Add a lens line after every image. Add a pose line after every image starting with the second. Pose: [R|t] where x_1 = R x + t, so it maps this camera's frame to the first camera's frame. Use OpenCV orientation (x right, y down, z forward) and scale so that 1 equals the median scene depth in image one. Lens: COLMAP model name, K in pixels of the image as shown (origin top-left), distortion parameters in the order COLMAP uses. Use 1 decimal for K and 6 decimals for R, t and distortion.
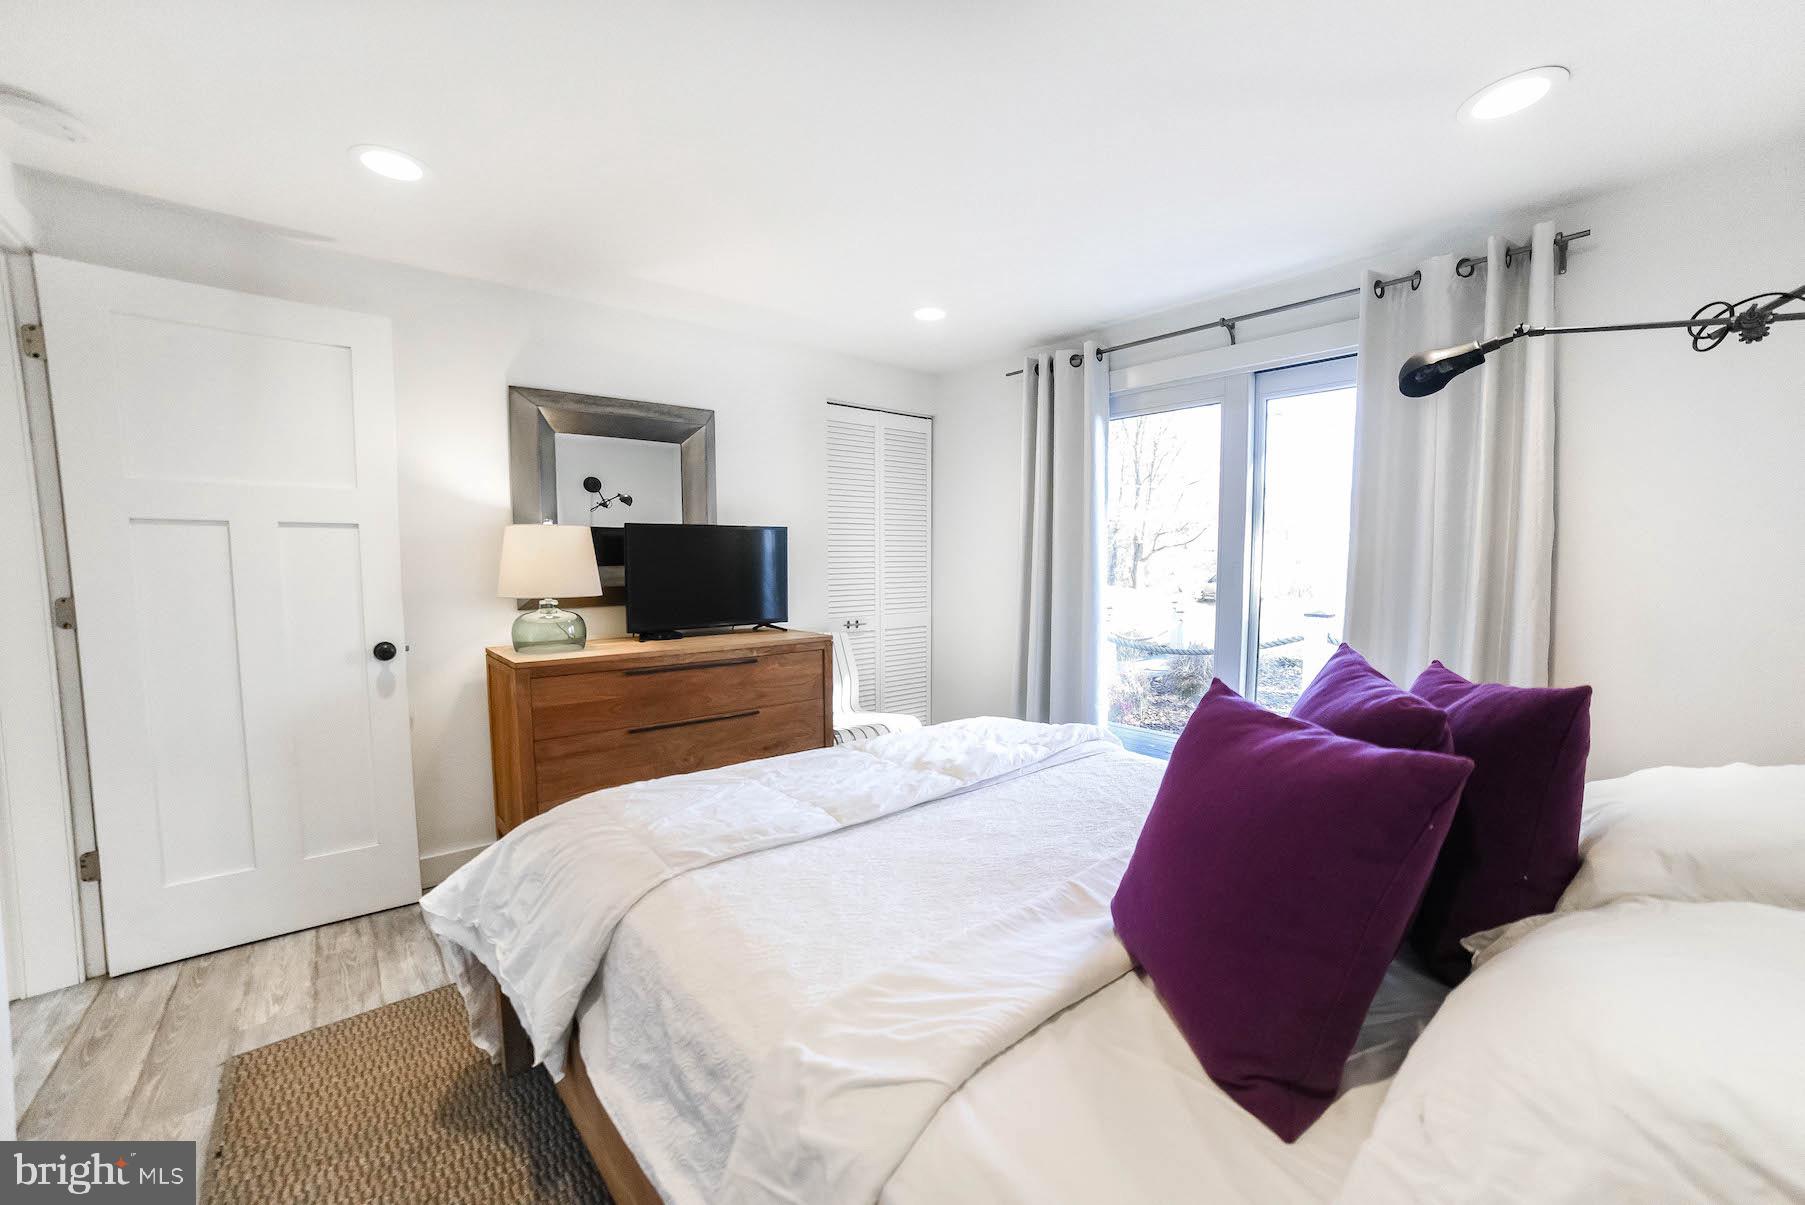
lens RADIAL K [[729.2, 0, 908.8], [0, 729.2, 620.8], [0, 0, 1]] dist [-0.079854, 0.029588]
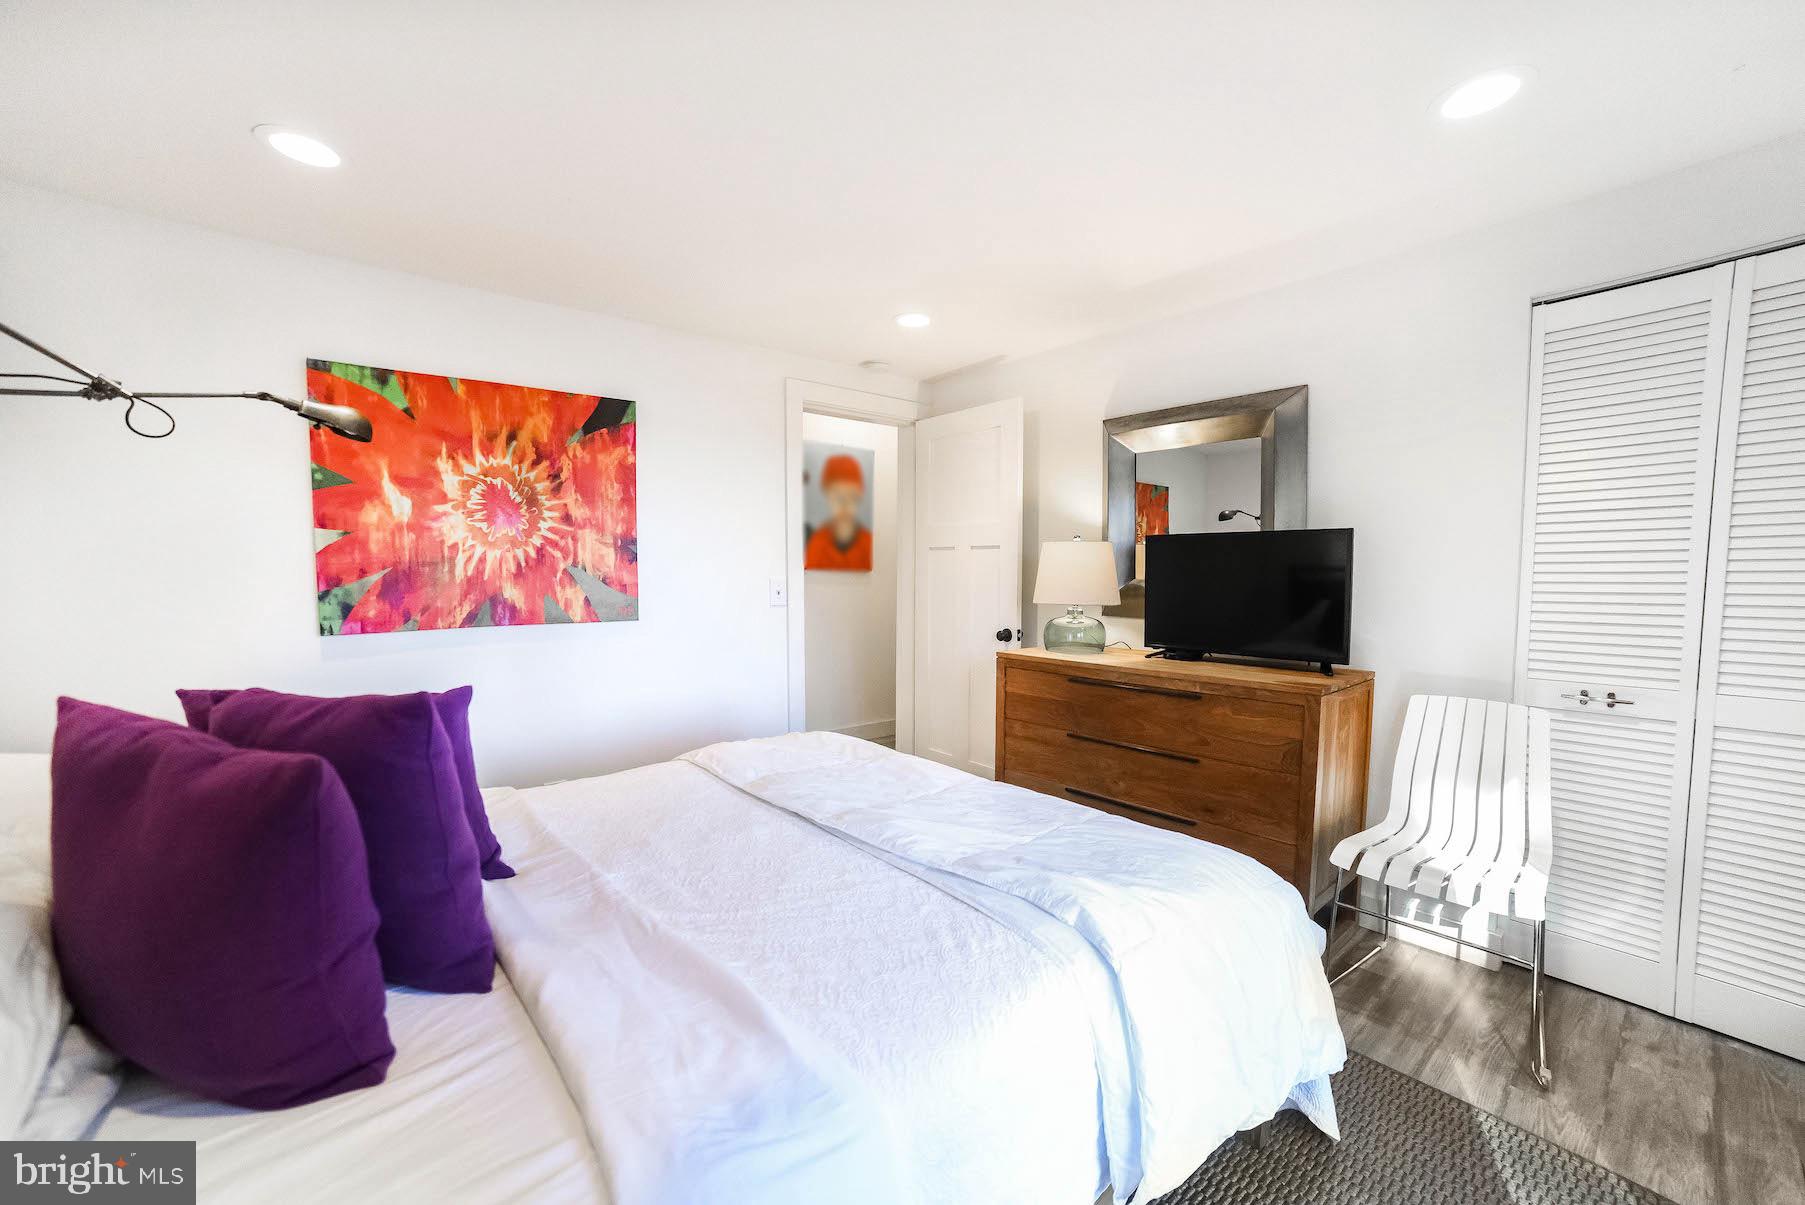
lens RADIAL K [[729.2, 0, 908.8], [0, 729.2, 620.8], [0, 0, 1]] dist [-0.079854, 0.029588]
pose [[-0.014293, 0.069339, -0.997491, 0.602376], [-0.087586, 0.993671, 0.070329, -0.060213], [0.996054, 0.088372, -0.008130, 0.686555]]
